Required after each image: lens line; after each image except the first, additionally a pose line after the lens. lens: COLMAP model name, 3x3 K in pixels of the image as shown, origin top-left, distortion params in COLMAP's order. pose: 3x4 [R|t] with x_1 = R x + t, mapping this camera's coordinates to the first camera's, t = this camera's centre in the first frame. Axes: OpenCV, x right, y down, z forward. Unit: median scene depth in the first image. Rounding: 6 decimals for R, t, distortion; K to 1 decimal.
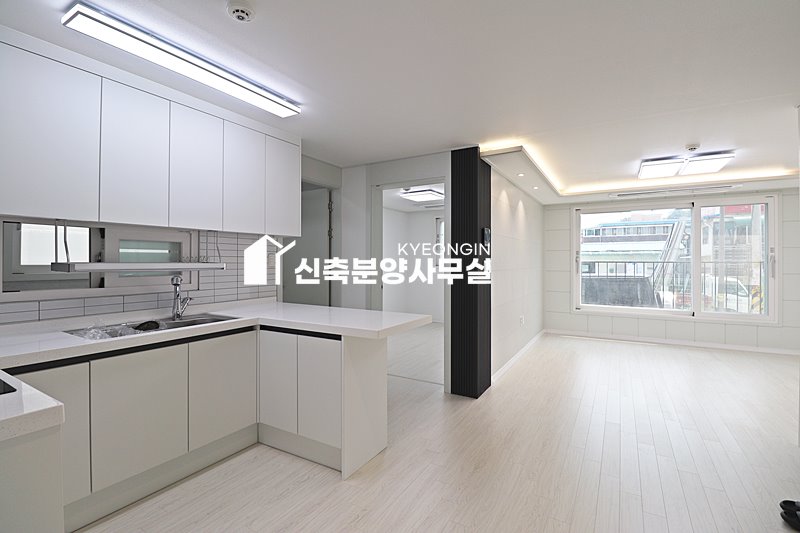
lens RADIAL K [[372.0, 0, 399.1], [0, 372.0, 259.6], [0, 0, 1]] dist [-0.003148, -0.000514]
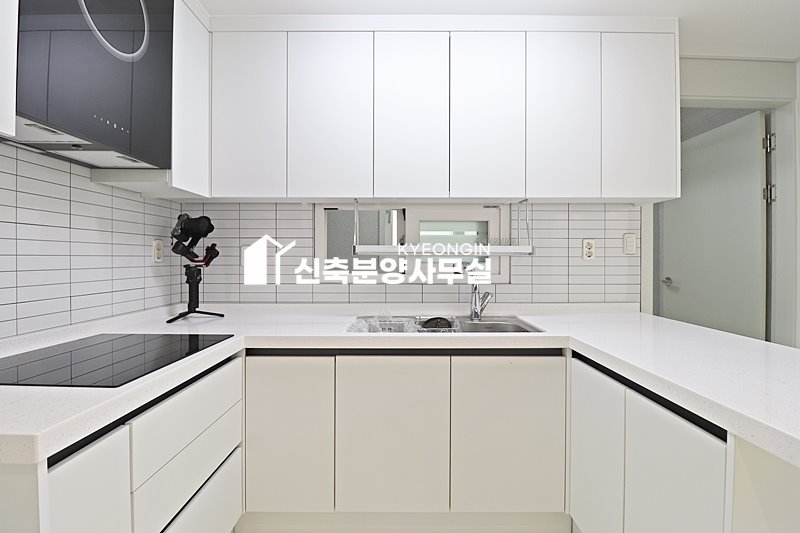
lens RADIAL K [[374.6, 0, 402.4], [0, 374.6, 257.2], [0, 0, 1]] dist [-0.020300, -0.000825]
pose [[0.513637, -0.001168, -0.858007, -0.009610], [0.001763, 0.999998, -0.000306, 0.029919], [0.858006, -0.001356, 0.513639, 0.450936]]
